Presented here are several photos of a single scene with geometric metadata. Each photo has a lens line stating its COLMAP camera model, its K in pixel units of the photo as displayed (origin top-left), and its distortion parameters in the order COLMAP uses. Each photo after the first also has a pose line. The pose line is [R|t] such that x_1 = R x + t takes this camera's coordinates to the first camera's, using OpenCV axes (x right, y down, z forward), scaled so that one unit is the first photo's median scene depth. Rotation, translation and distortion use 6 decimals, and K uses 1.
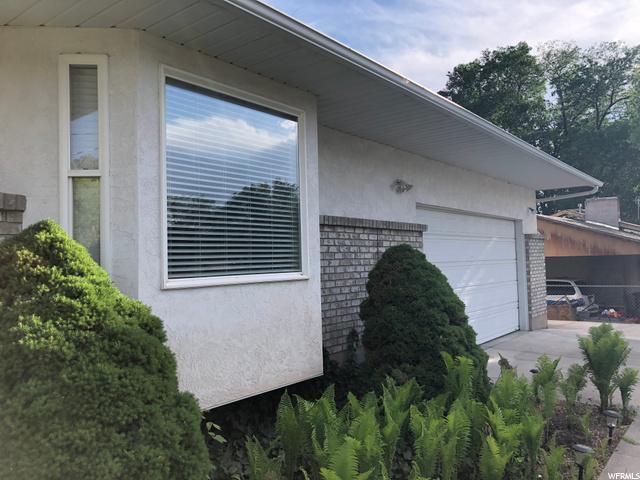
lens RADIAL K [[521.7, 0, 319.4], [0, 521.7, 234.8], [0, 0, 1]] dist [0.068652, -0.098820]
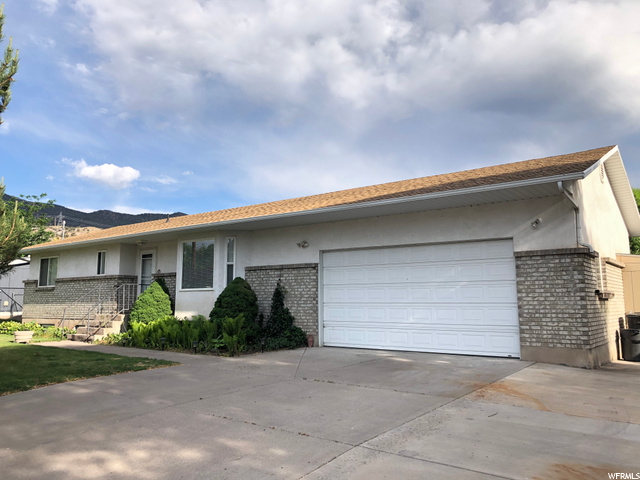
lens RADIAL K [[521.7, 0, 319.4], [0, 521.7, 234.8], [0, 0, 1]] dist [0.068652, -0.098820]
pose [[0.013949, -0.113784, -0.993408, 3.140560], [0.043883, 0.992617, -0.113078, 0.137129], [0.998939, -0.042017, 0.018839, 1.564019]]
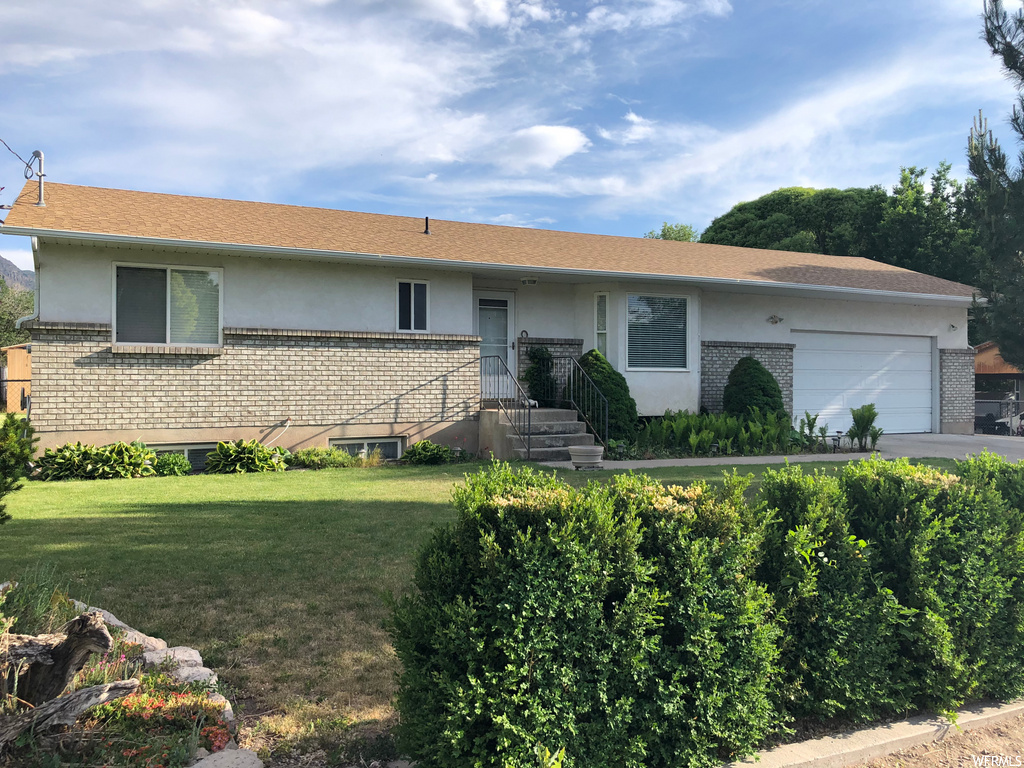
lens RADIAL K [[834.7, 0, 511.0], [0, 834.7, 375.7], [0, 0, 1]] dist [0.068652, -0.098820]
pose [[0.905836, 0.020713, -0.423122, 0.778932], [-0.001731, 0.998977, 0.045197, -0.056786], [0.423625, -0.040209, 0.904945, -2.487263]]
